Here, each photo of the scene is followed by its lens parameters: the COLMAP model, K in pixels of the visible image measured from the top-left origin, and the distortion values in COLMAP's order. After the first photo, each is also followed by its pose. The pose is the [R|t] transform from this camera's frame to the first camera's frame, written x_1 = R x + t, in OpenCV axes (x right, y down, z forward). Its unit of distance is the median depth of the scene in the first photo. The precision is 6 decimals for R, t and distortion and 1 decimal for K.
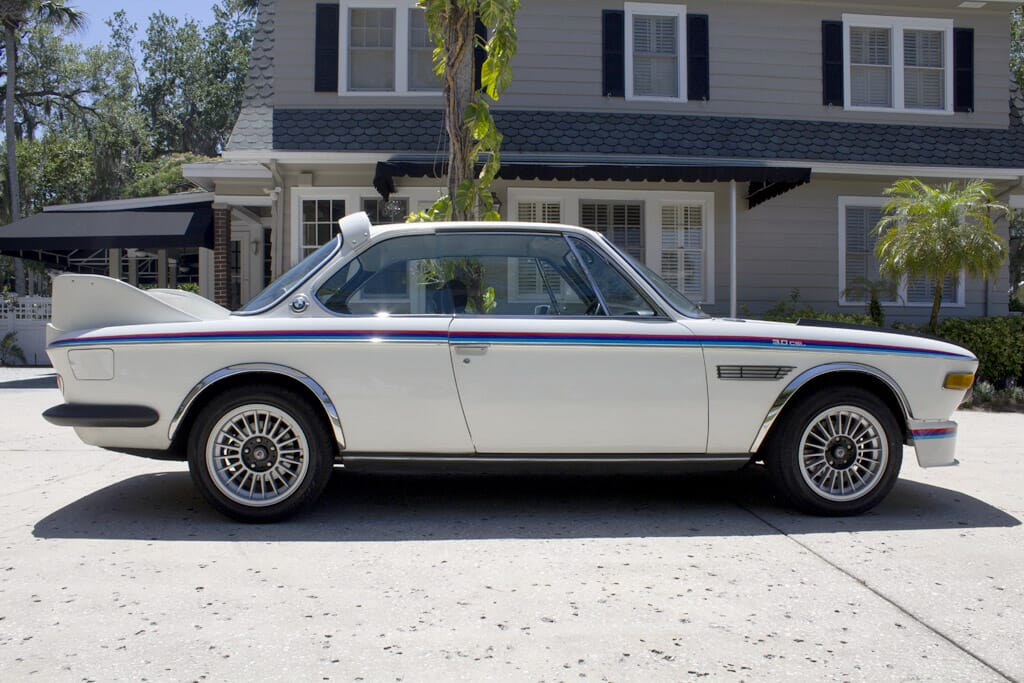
lens RADIAL K [[886.6, 0, 515.2], [0, 886.6, 346.9], [0, 0, 1]] dist [-0.080342, 0.005081]
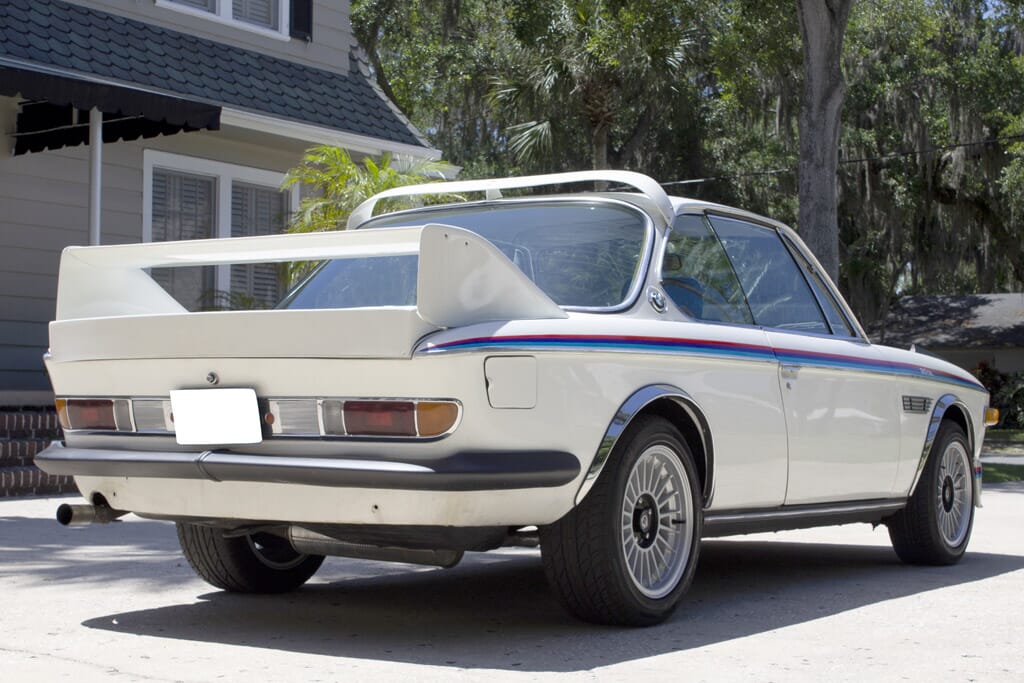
lens RADIAL K [[1785.3, 0, 512.8], [0, 1785.3, 339.3], [0, 0, 1]] dist [0.098592, 0.000000]
pose [[0.609936, 0.032699, 0.791775, -1.403596], [0.008030, 0.998842, -0.047436, 0.046106], [-0.792410, 0.035291, 0.608968, 0.238324]]
